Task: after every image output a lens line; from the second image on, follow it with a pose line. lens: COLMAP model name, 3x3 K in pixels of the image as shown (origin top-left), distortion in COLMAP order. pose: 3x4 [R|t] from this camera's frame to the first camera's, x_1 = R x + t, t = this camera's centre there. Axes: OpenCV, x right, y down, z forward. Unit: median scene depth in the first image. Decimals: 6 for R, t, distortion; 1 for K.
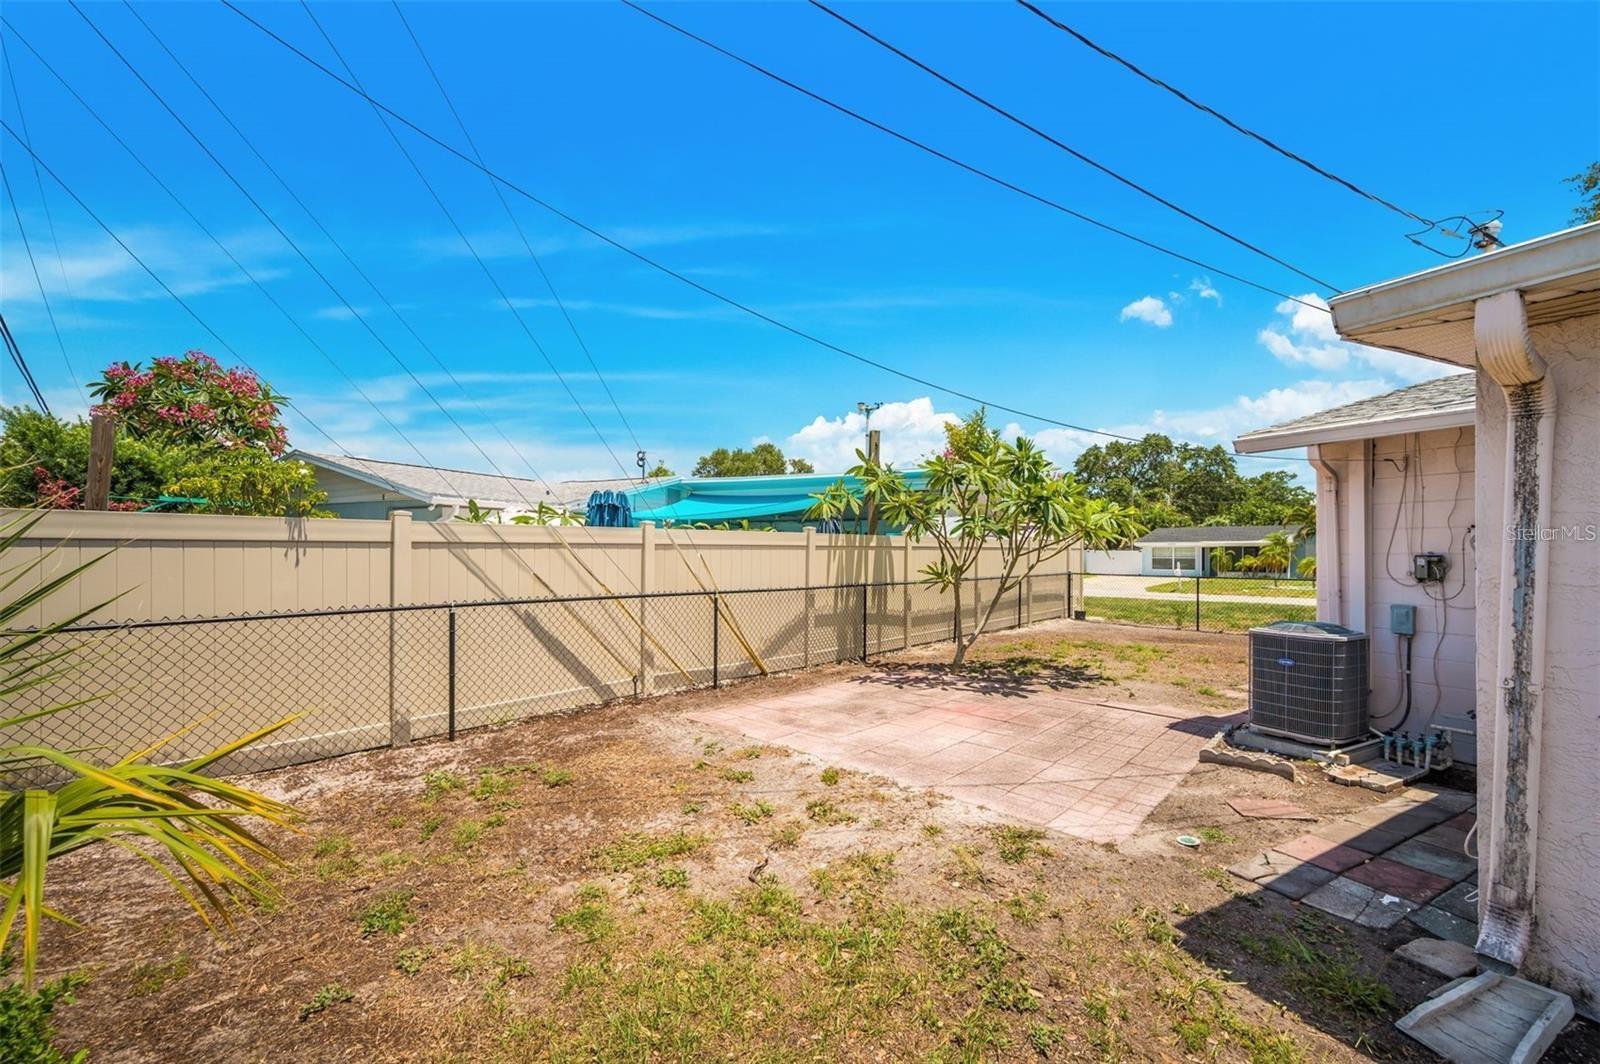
lens RADIAL K [[643.1, 0, 802.6], [0, 643.1, 540.2], [0, 0, 1]] dist [-0.001103, -0.000133]
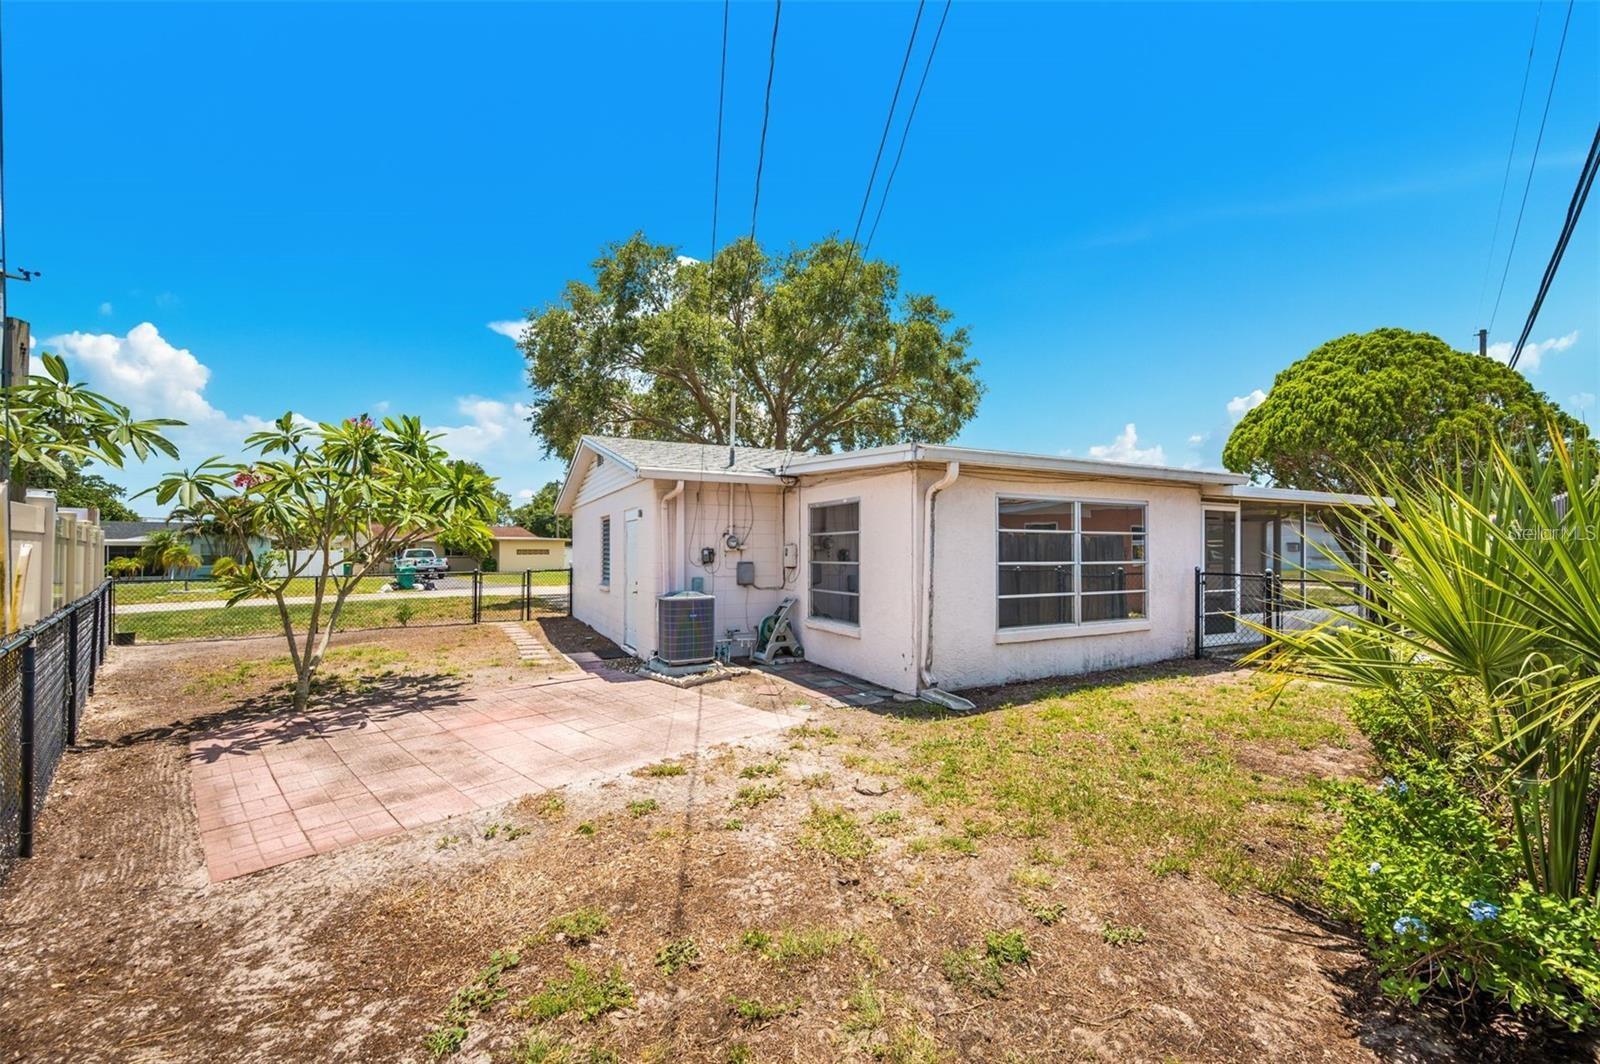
lens RADIAL K [[643.1, 0, 802.6], [0, 643.1, 540.2], [0, 0, 1]] dist [-0.001103, -0.000133]
pose [[0.026375, 0.013542, 0.999560, -0.860770], [-0.012271, 0.999837, -0.013222, 0.019905], [-0.999577, -0.011916, 0.026537, 0.698329]]
